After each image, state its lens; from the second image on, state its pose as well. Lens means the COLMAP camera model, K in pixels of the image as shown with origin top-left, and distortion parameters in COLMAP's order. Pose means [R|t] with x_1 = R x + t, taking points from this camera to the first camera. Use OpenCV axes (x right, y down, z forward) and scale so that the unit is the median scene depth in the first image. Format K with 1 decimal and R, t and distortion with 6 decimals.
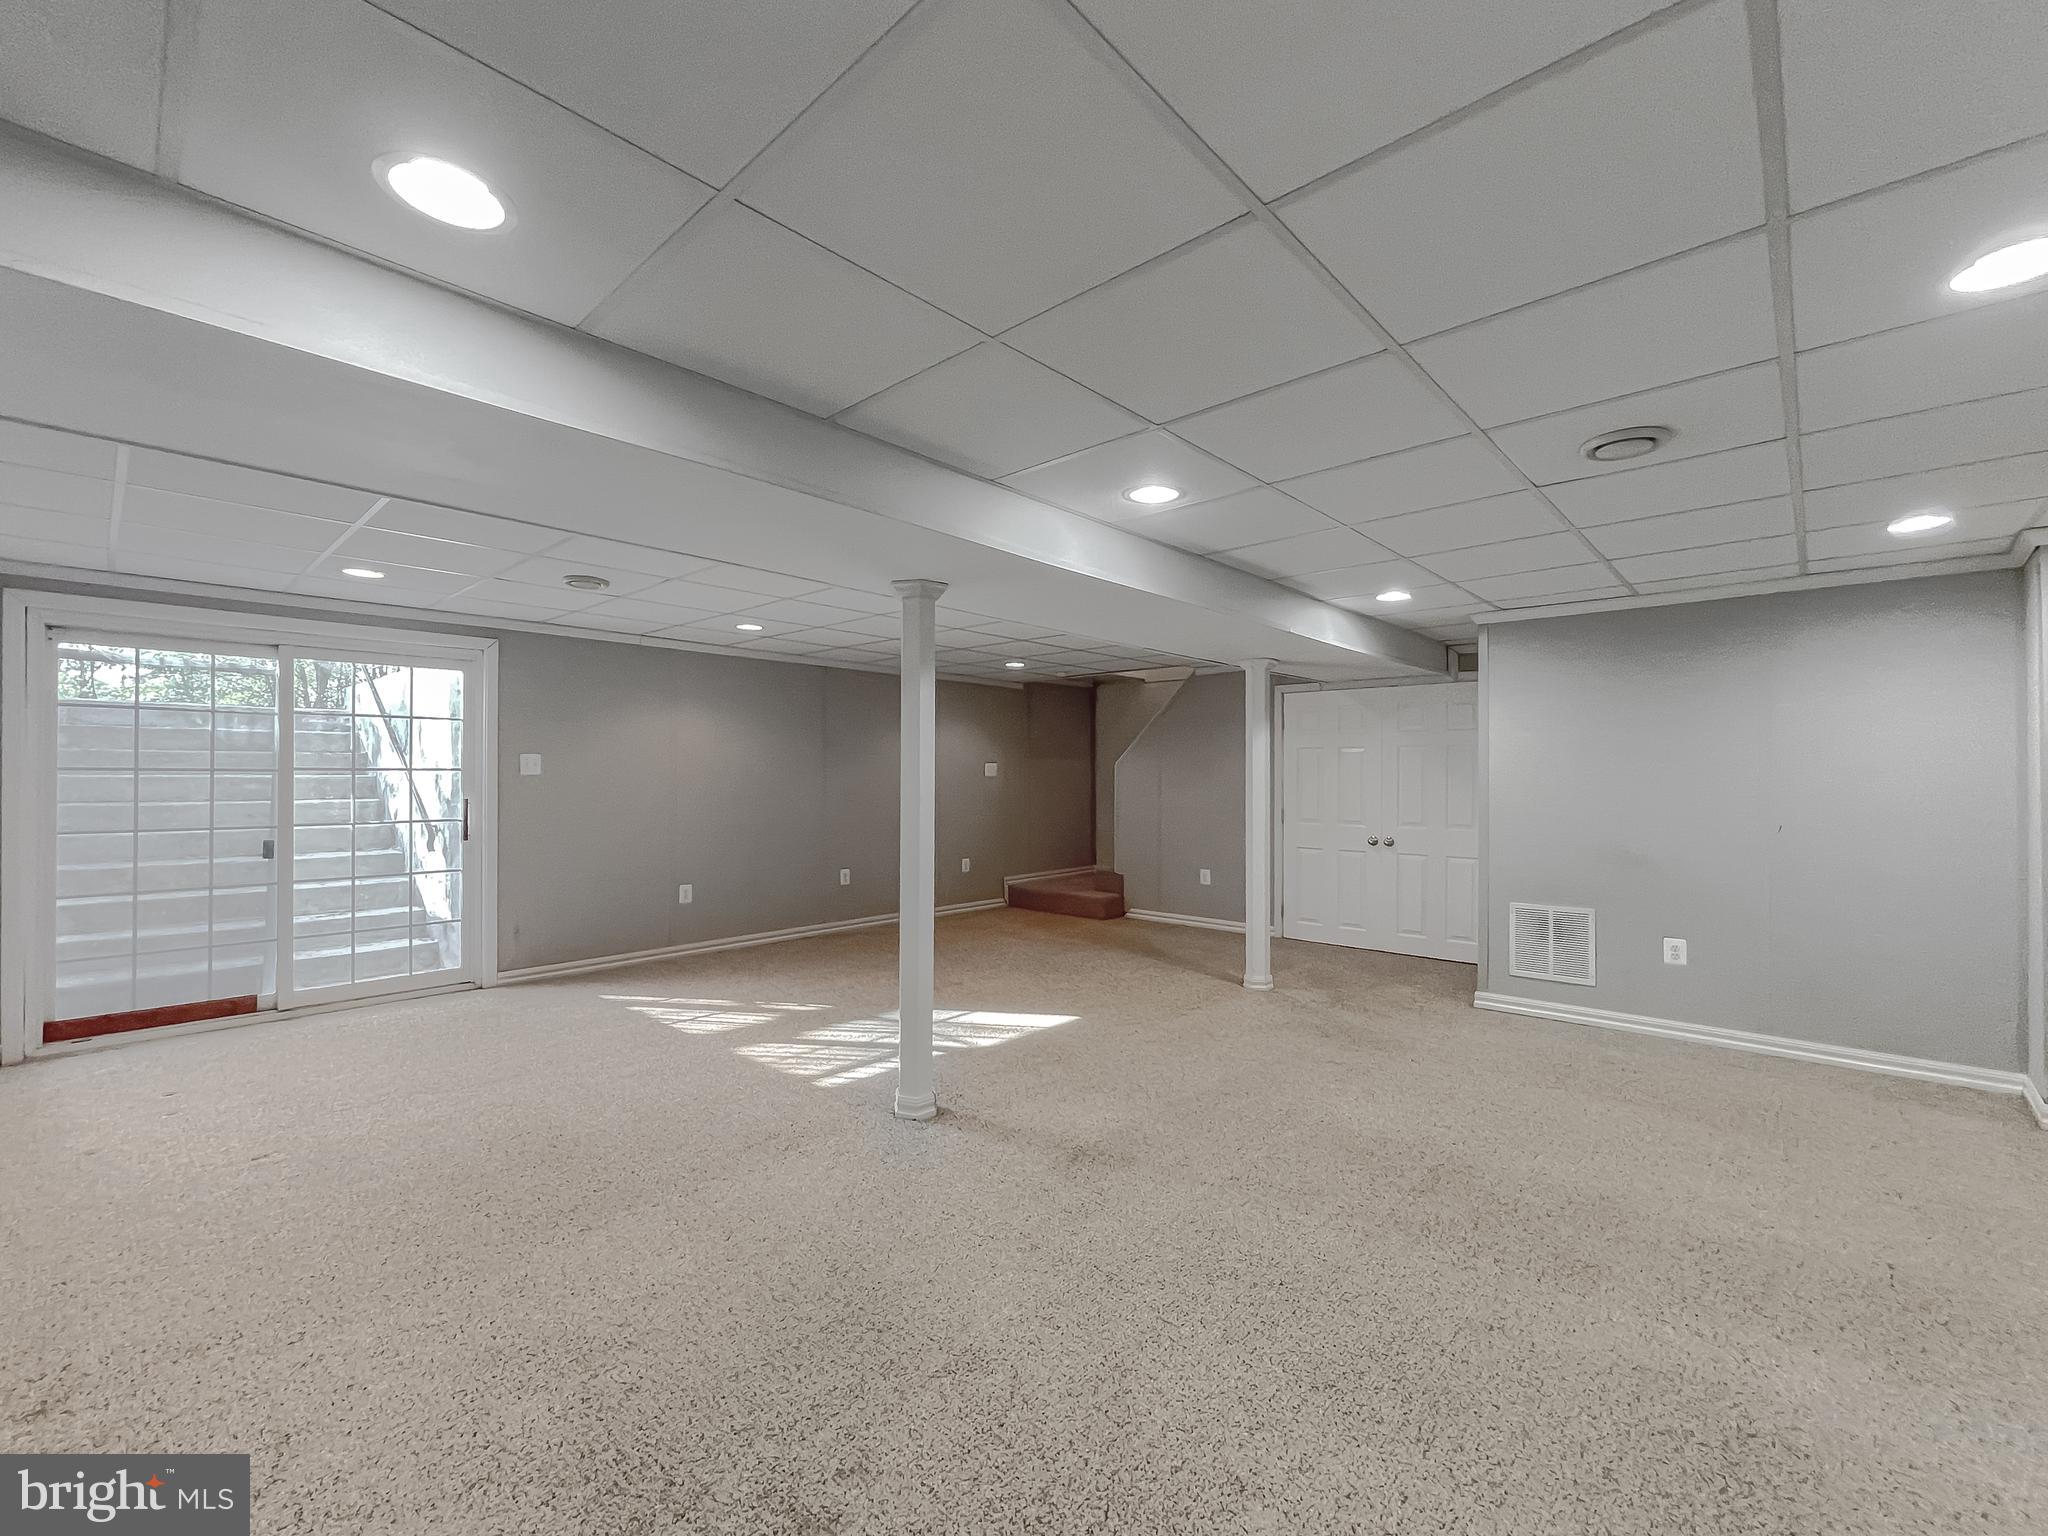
lens RADIAL K [[839.4, 0, 1005.3], [0, 839.4, 777.6], [0, 0, 1]] dist [-0.007447, 0.002828]
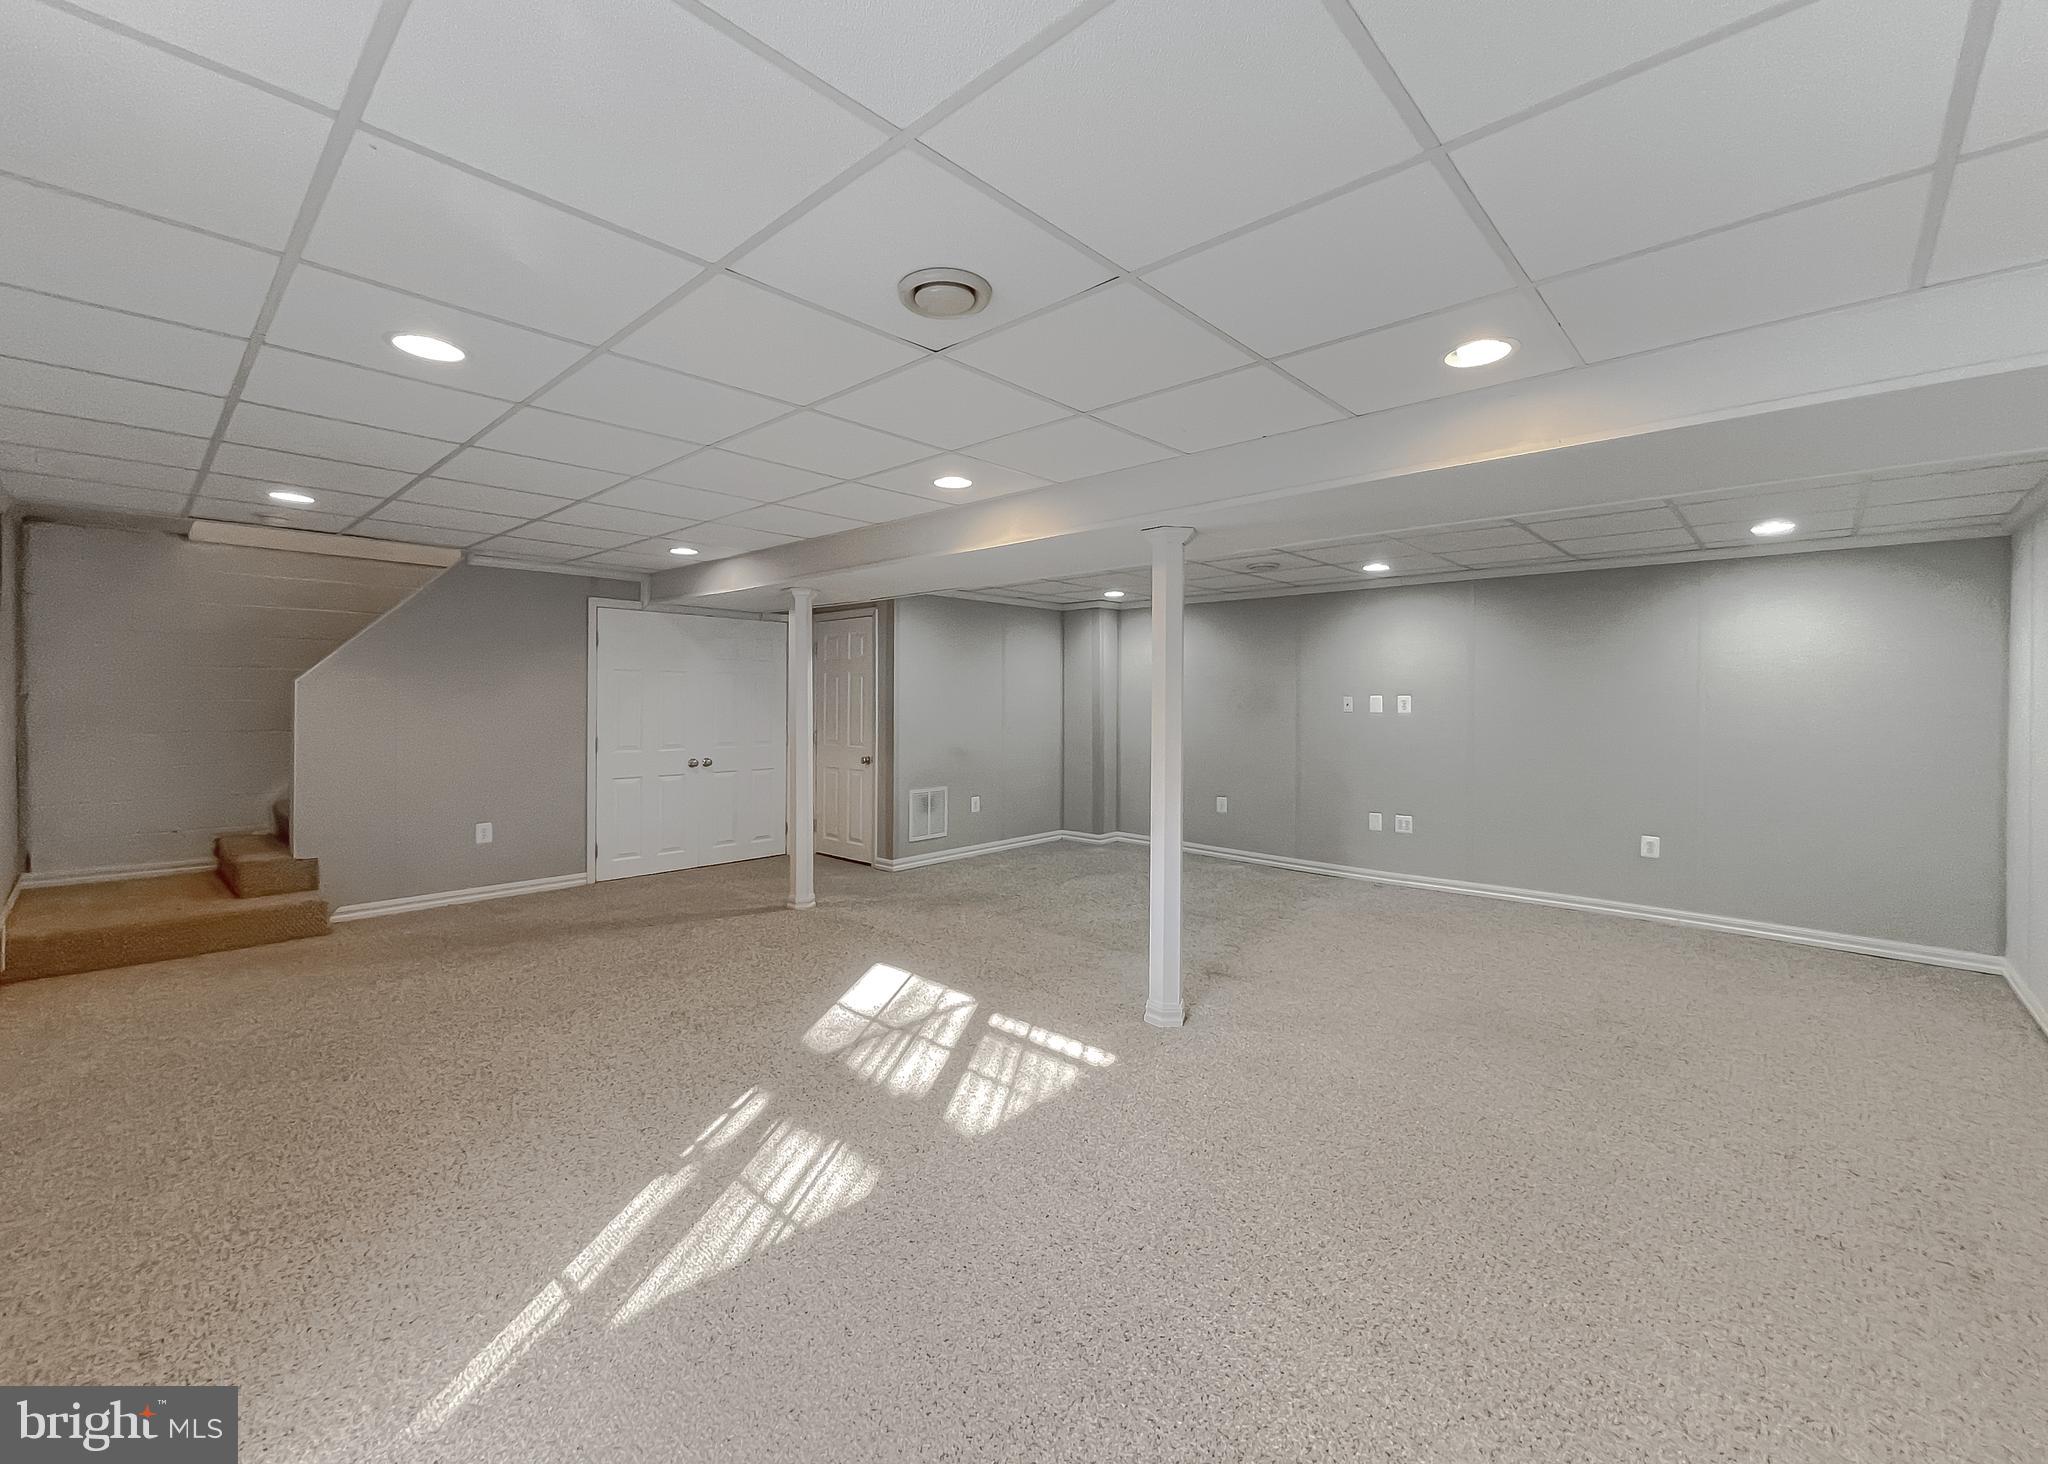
lens RADIAL K [[861.6, 0, 1004.6], [0, 861.6, 709.8], [0, 0, 1]] dist [0.000894, 0.000874]
pose [[0.012906, -0.017000, 0.999772, -0.908169], [-0.002917, 0.999851, 0.017039, -0.012429], [-0.999912, -0.003136, 0.012854, 0.896381]]
